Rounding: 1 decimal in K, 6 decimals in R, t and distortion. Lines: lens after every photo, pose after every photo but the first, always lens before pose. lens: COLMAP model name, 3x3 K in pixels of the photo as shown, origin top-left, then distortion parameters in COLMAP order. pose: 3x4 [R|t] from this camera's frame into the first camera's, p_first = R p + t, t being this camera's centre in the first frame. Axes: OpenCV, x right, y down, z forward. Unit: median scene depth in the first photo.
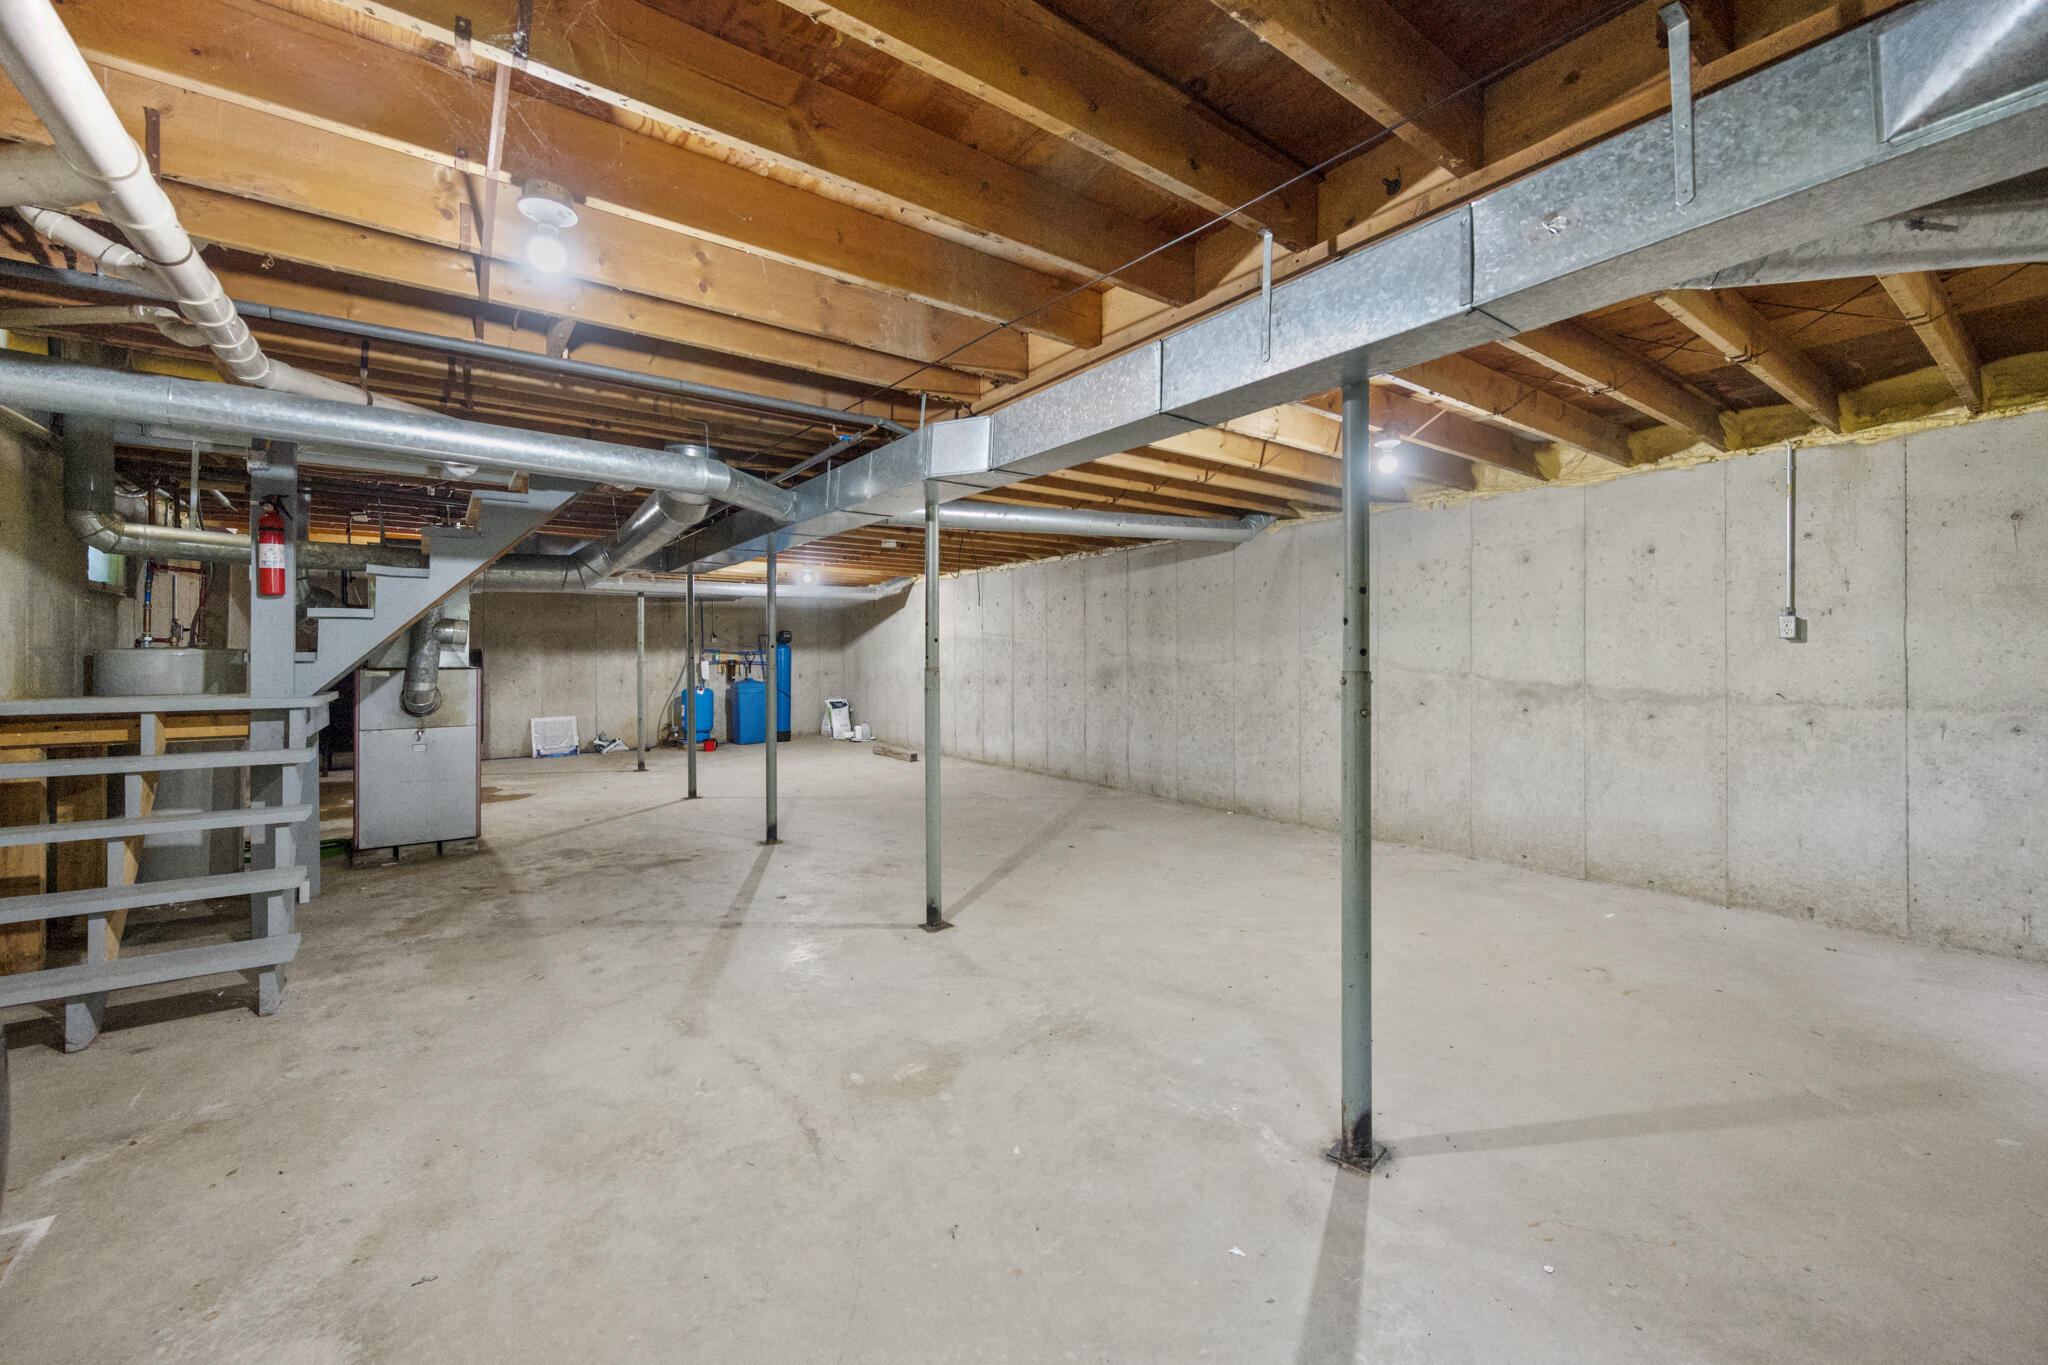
lens RADIAL K [[824.9, 0, 1026.3], [0, 824.9, 663.2], [0, 0, 1]] dist [0.000411, -0.000013]
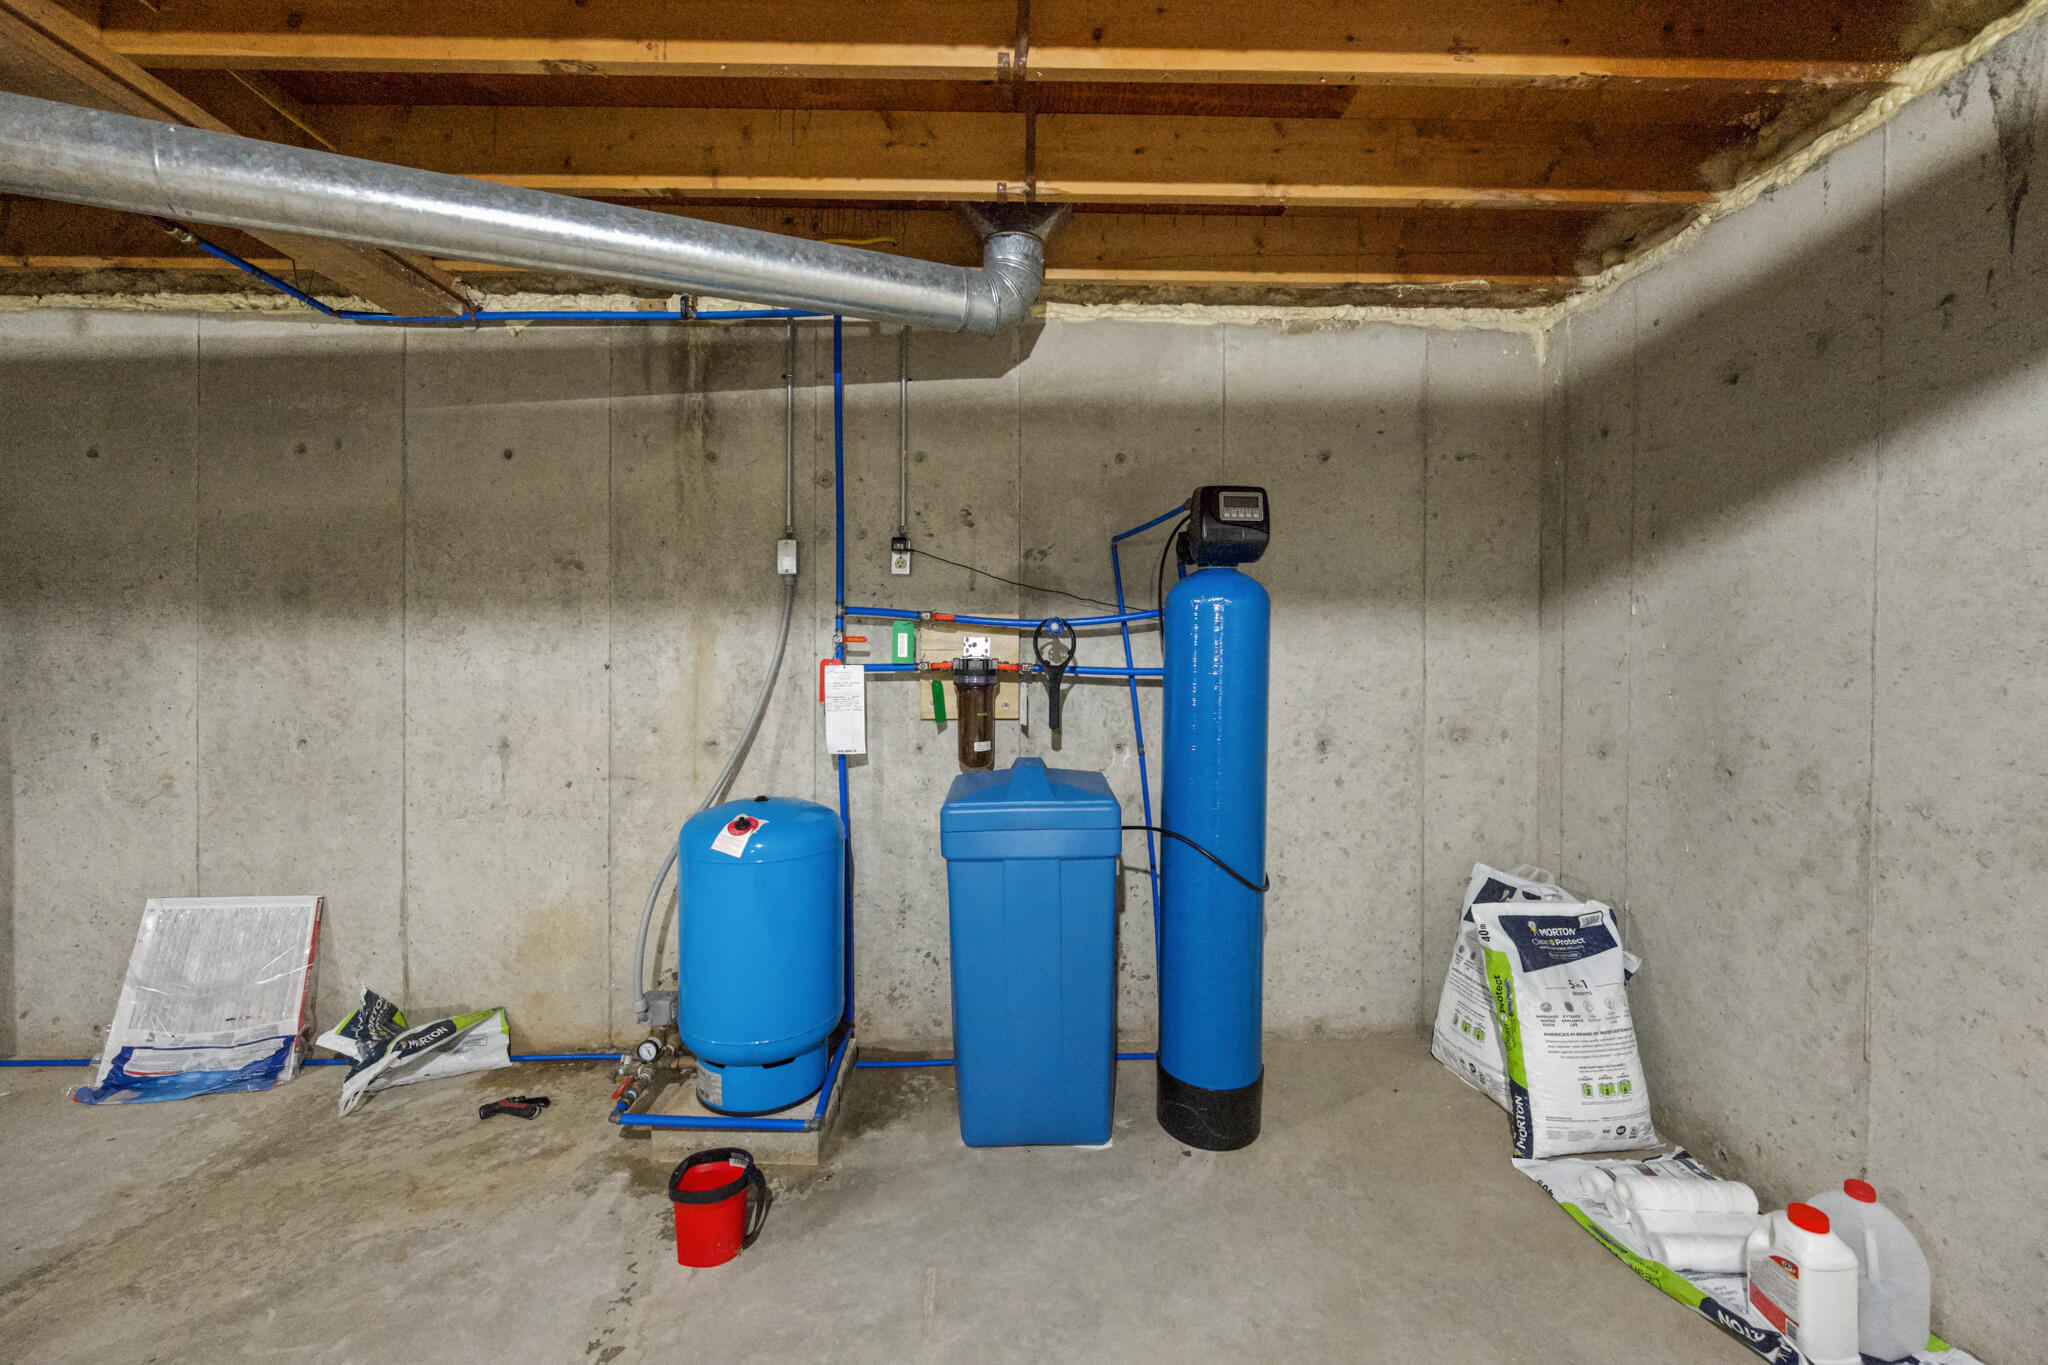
lens RADIAL K [[824.9, 0, 1030.0], [0, 824.9, 679.3], [0, 0, 1]] dist [0.000411, -0.000013]
pose [[0.817208, 0.013373, -0.576187, -0.228339], [-0.013867, 0.999898, 0.003540, -0.000176], [0.576176, 0.005097, 0.817310, 0.836364]]
